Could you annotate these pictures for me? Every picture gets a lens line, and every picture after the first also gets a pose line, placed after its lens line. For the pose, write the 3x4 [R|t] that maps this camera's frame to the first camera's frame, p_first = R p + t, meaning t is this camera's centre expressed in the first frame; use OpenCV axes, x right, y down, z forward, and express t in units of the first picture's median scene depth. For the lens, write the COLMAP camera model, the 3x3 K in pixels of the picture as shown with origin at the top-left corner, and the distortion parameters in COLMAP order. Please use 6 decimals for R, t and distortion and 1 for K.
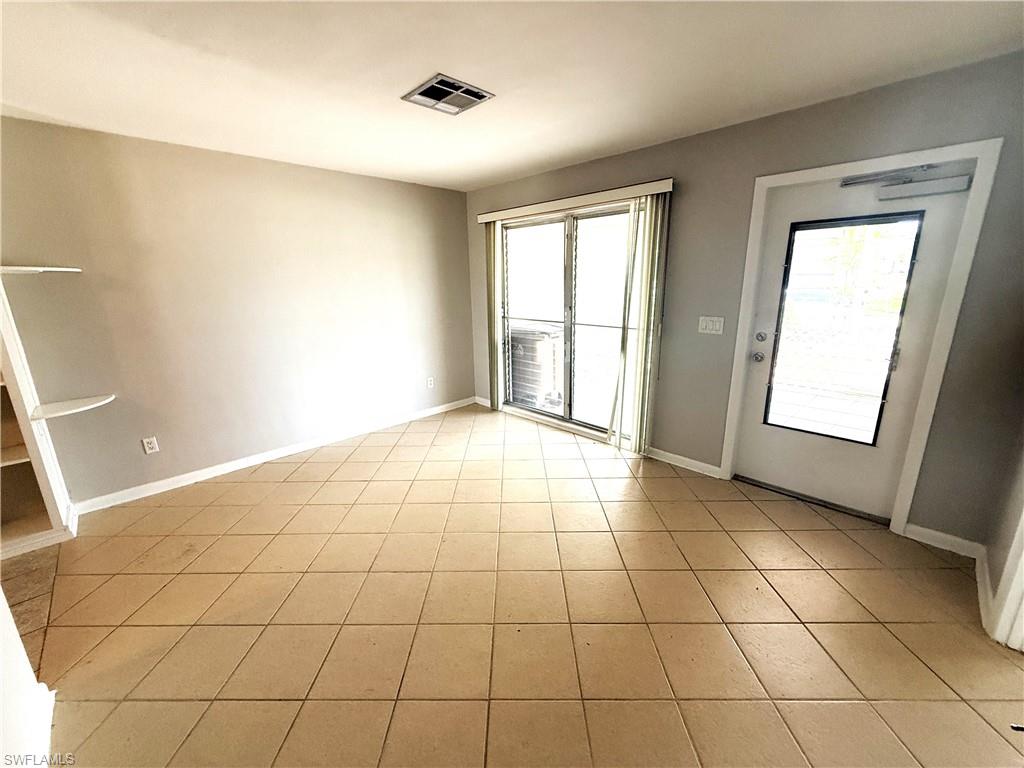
lens RADIAL K [[407.3, 0, 512.0], [0, 407.3, 384.0], [0, 0, 1]] dist [0.000574, 0.000127]
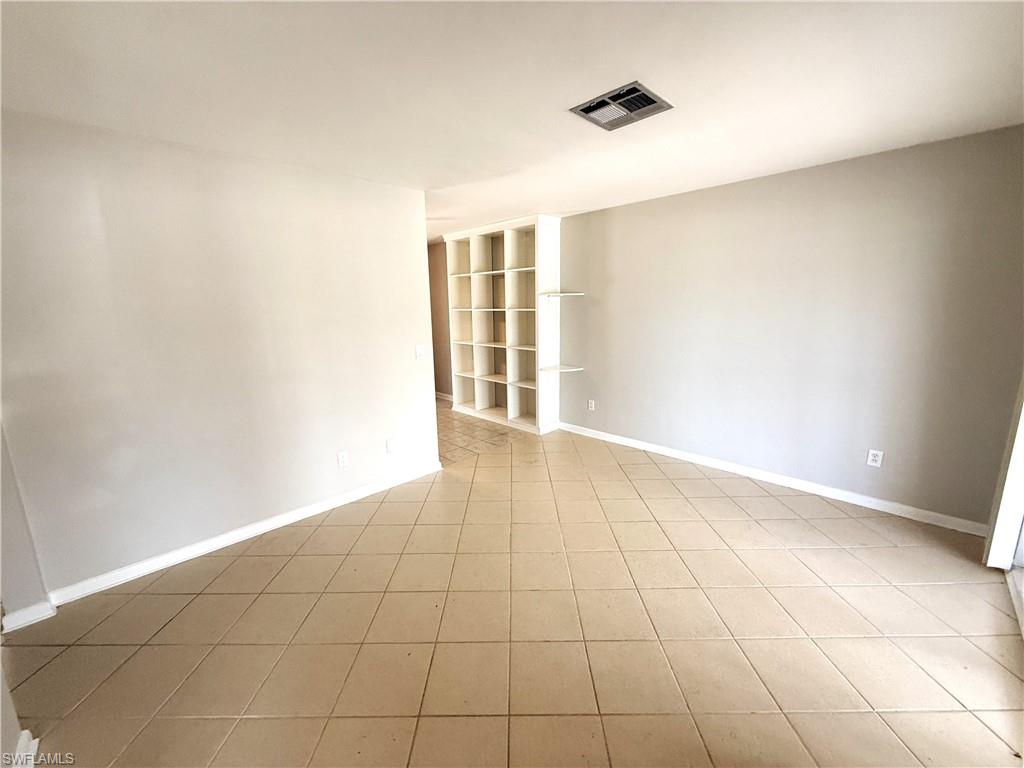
lens RADIAL K [[407.3, 0, 512.0], [0, 407.3, 384.0], [0, 0, 1]] dist [0.000574, 0.000127]
pose [[0.005657, 0.212532, -0.977138, 0.609665], [-0.231096, 0.950980, 0.205505, -0.174686], [0.972914, 0.224650, 0.054495, 0.600834]]
